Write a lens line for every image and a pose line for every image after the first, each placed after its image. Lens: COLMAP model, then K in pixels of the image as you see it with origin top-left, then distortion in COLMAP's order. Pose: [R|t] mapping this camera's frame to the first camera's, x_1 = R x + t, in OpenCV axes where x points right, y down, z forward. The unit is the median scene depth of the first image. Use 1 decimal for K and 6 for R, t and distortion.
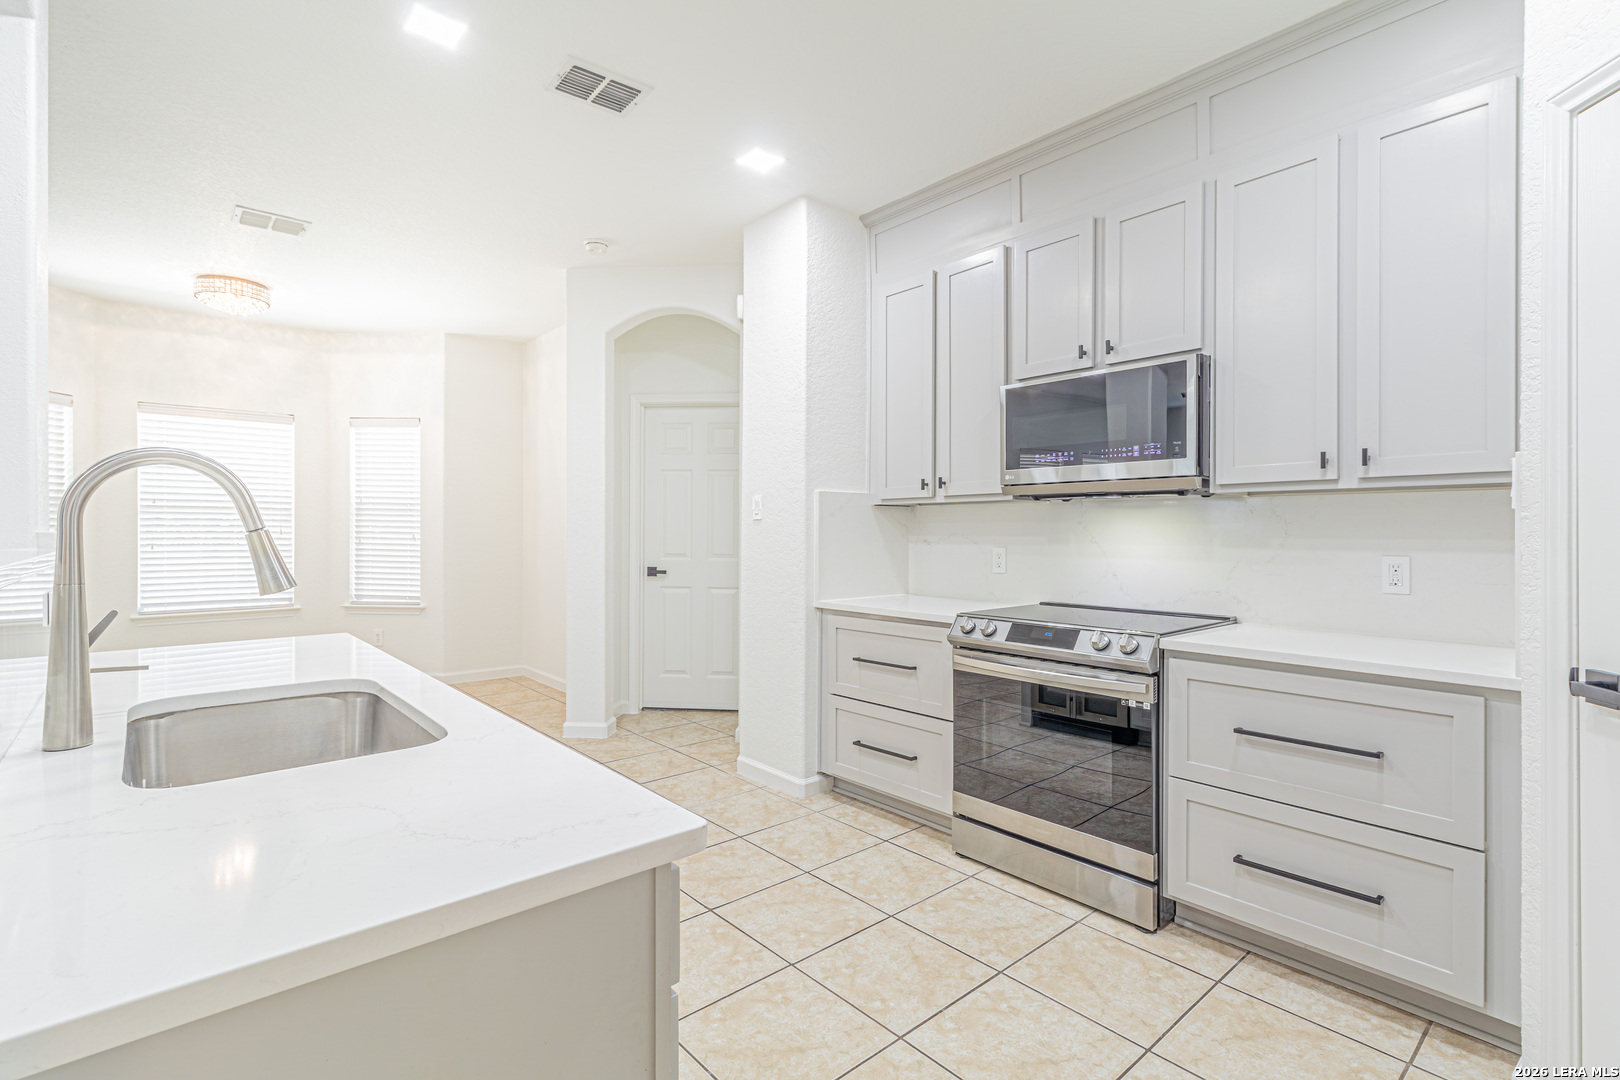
lens RADIAL K [[741.1, 0, 811.1], [0, 741.1, 533.6], [0, 0, 1]] dist [0.012387, -0.004375]
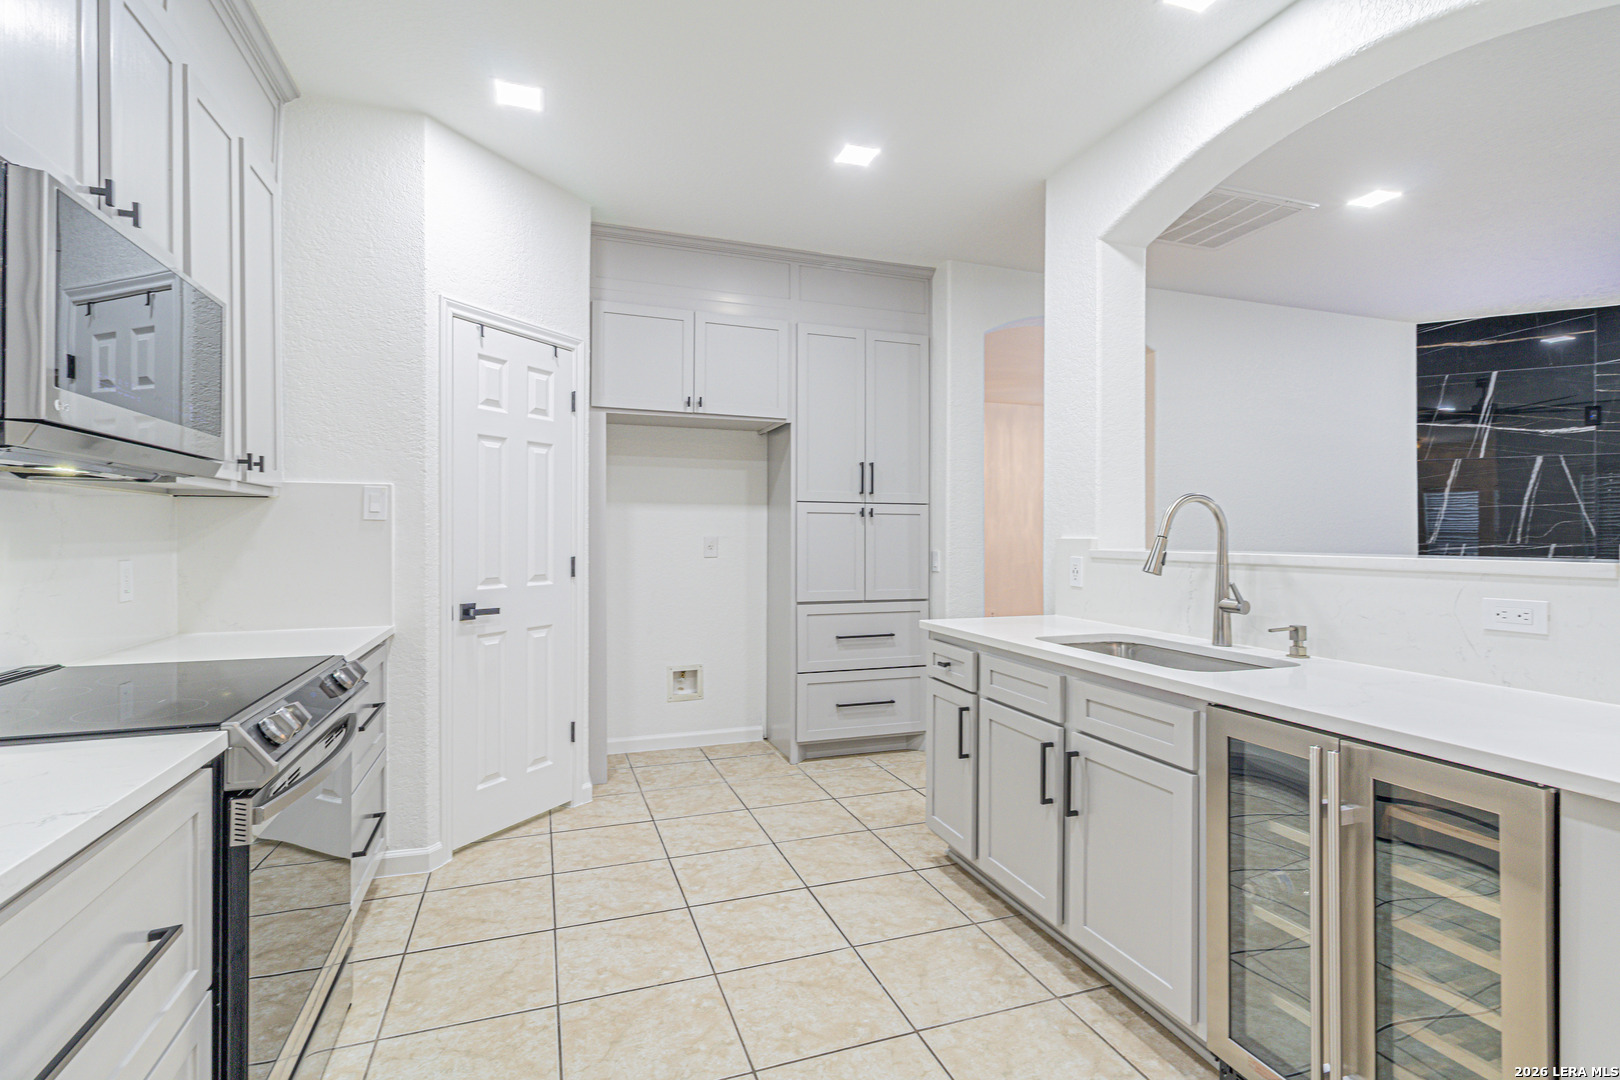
lens RADIAL K [[749.2, 0, 837.6], [0, 749.2, 543.4], [0, 0, 1]] dist [0.009357, 0.000223]
pose [[-0.934148, -0.011256, 0.356707, -0.154035], [-0.006580, 0.999876, 0.014321, -0.003722], [-0.356824, 0.011031, -0.934106, 0.667241]]
